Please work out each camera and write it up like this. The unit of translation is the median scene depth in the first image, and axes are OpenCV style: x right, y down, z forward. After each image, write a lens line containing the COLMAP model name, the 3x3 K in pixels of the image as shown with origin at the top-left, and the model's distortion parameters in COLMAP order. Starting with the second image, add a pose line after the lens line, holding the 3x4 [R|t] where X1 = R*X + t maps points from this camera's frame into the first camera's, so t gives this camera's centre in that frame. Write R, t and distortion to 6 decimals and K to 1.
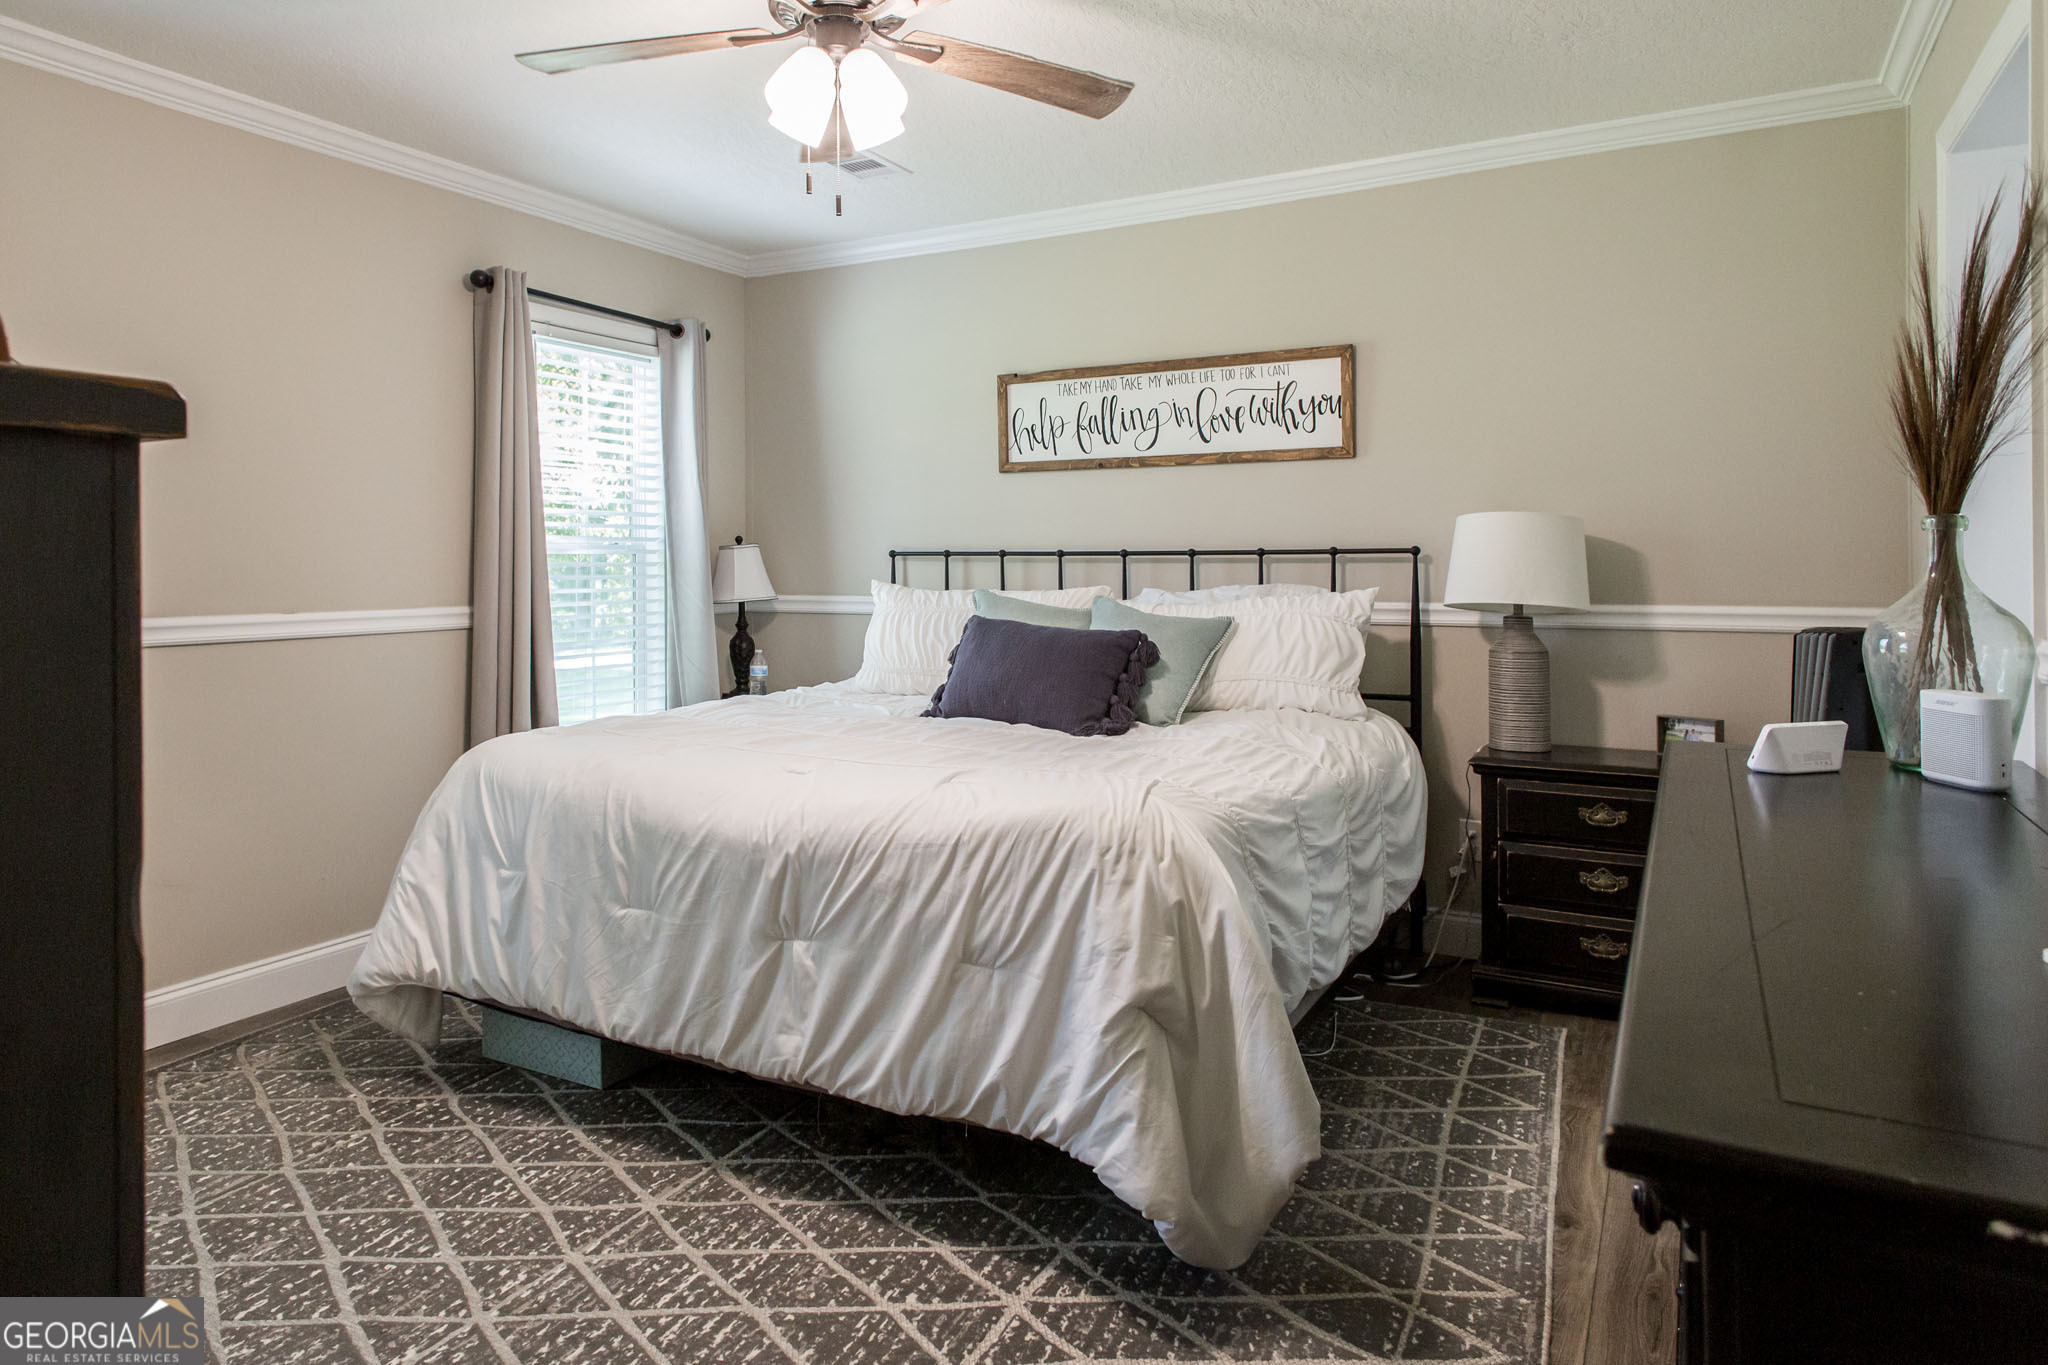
lens RADIAL K [[1196.0, 0, 1021.3], [0, 1196.0, 606.6], [0, 0, 1]] dist [0.000324, 0.000562]
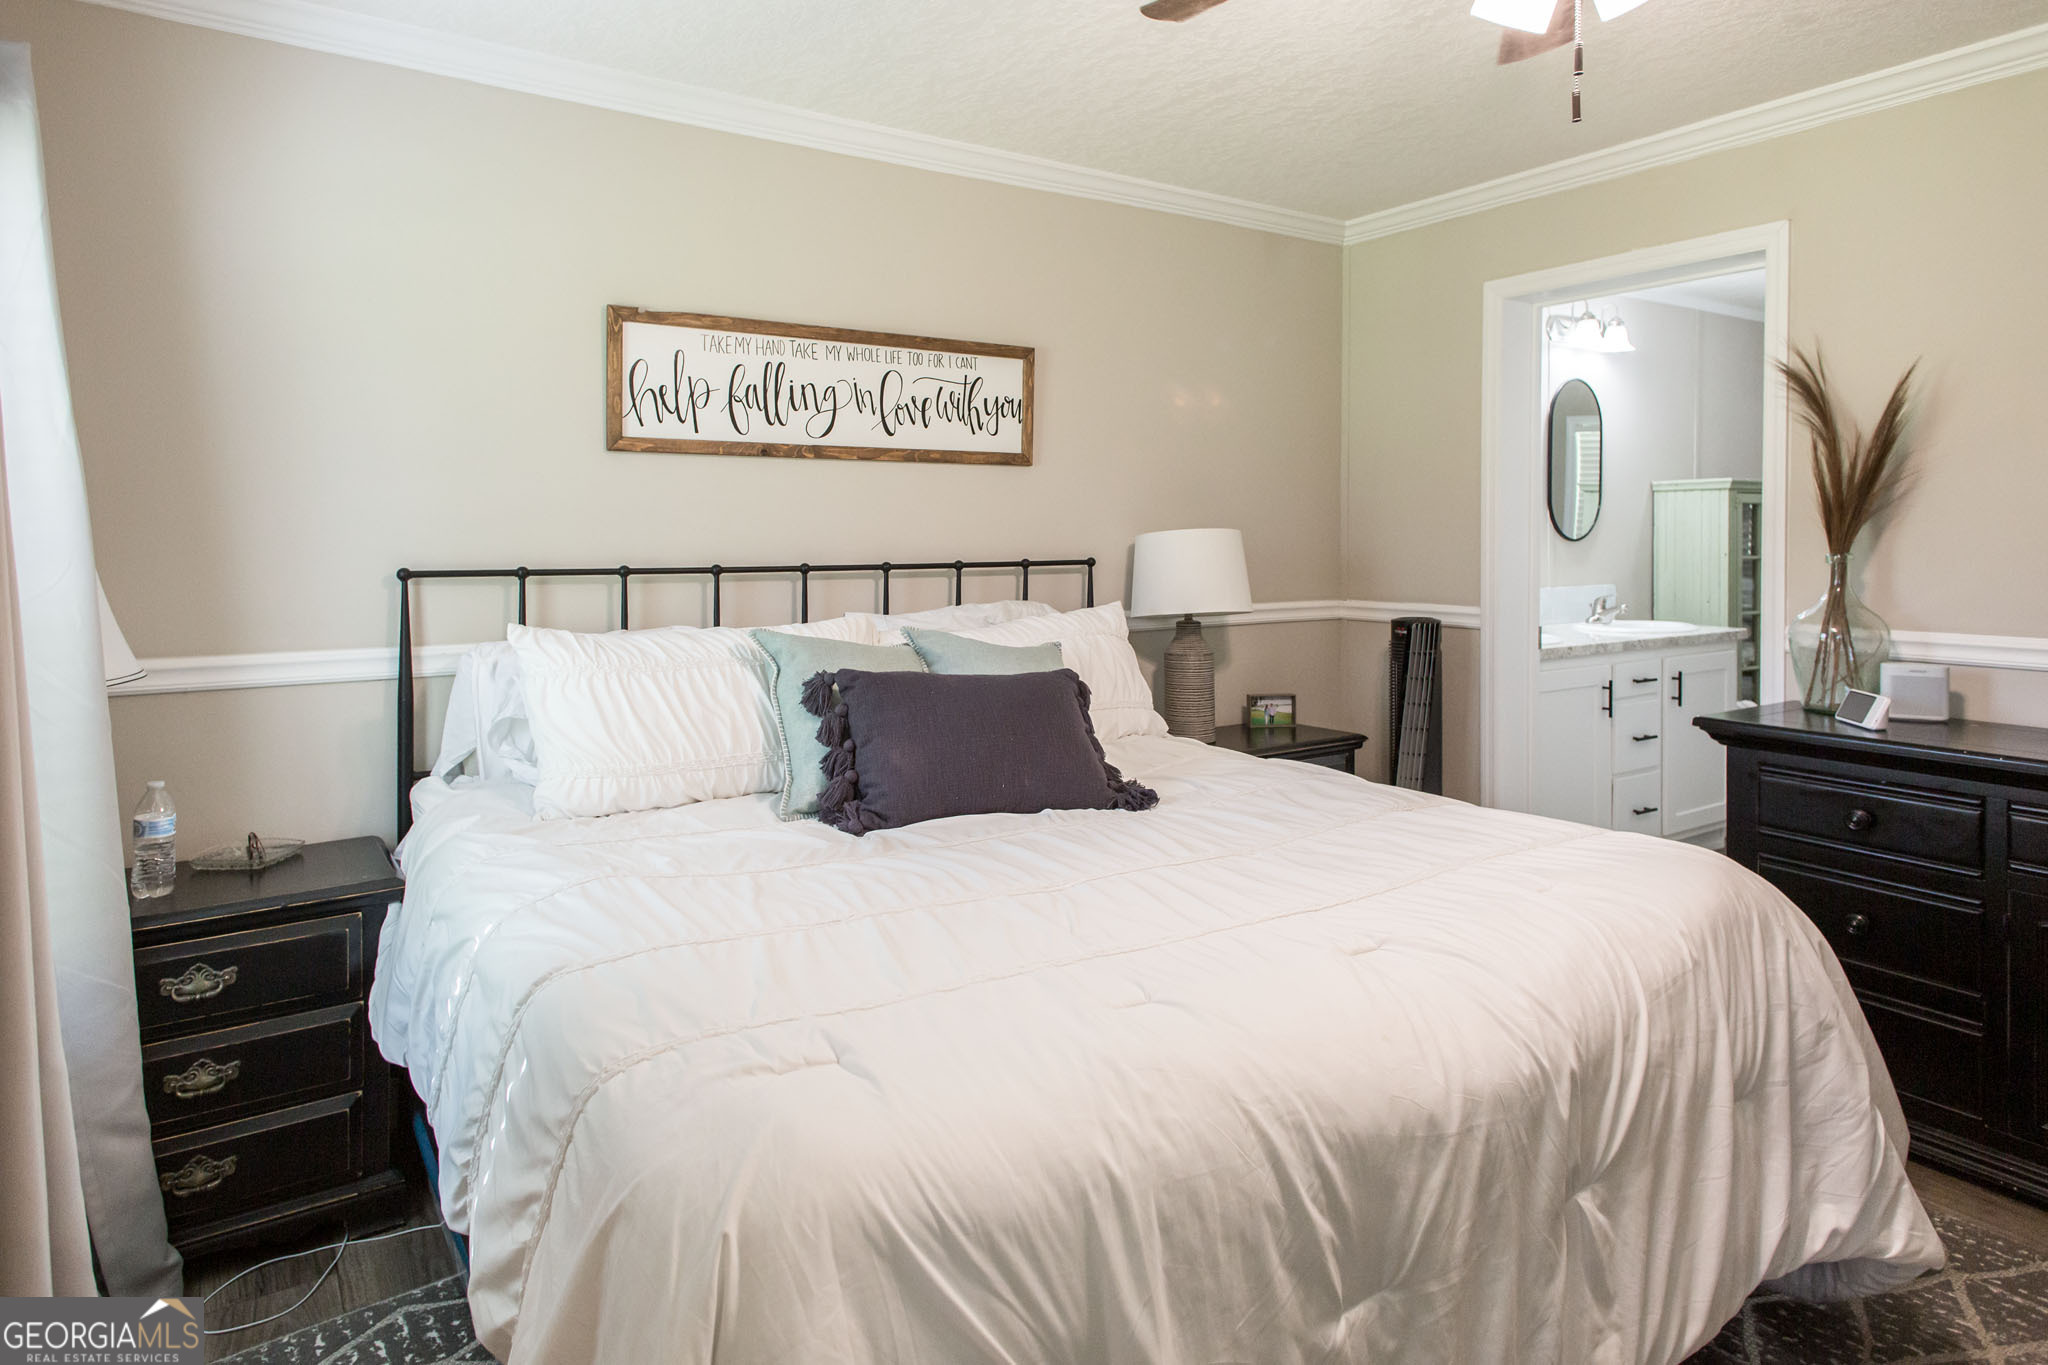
lens RADIAL K [[1196.0, 0, 1021.3], [0, 1196.0, 606.6], [0, 0, 1]] dist [0.000324, 0.000562]
pose [[0.474264, -0.033975, 0.879727, -0.537047], [0.055559, 0.998418, 0.008607, -0.019388], [-0.878628, 0.044795, 0.475401, 0.520883]]
